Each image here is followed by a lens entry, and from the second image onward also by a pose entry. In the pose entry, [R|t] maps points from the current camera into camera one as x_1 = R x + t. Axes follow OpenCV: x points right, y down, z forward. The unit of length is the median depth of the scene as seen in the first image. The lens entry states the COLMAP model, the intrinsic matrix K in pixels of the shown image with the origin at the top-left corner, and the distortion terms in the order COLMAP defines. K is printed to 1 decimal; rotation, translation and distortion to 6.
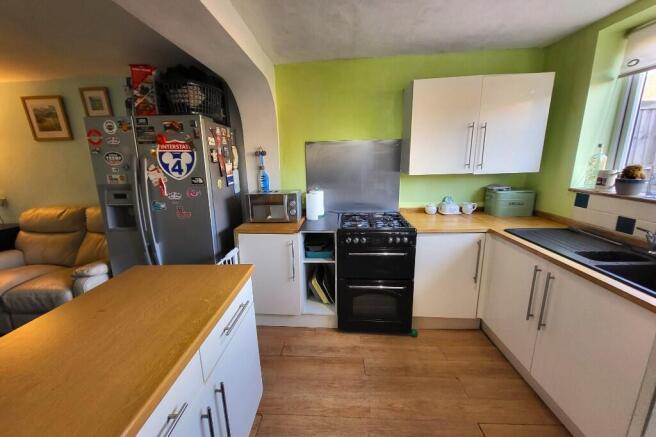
lens RADIAL K [[256.8, 0, 319.8], [0, 256.8, 215.2], [0, 0, 1]] dist [0.016527, -0.006750]
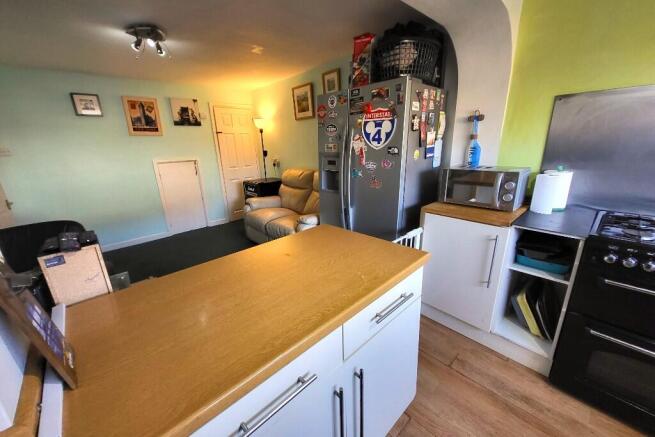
lens RADIAL K [[256.4, 0, 319.3], [0, 256.4, 215.2], [0, 0, 1]] dist [0.016527, -0.006750]
pose [[0.724306, 0.190571, -0.662619, 0.004001], [-0.129210, 0.981534, 0.141052, 0.002946], [0.677263, -0.016548, 0.735555, 0.103645]]
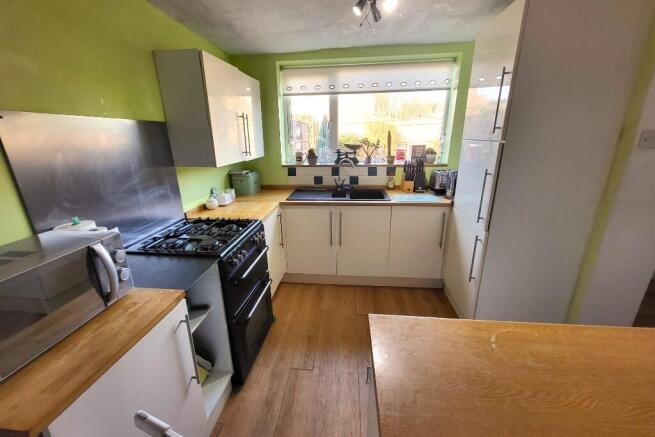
lens RADIAL K [[256.4, 0, 319.3], [0, 256.4, 215.2], [0, 0, 1]] dist [0.016527, -0.006750]
pose [[0.053467, -0.274015, 0.960238, -0.487546], [0.241799, 0.936549, 0.253791, -0.140987], [-0.968852, 0.218615, 0.116331, 0.598134]]
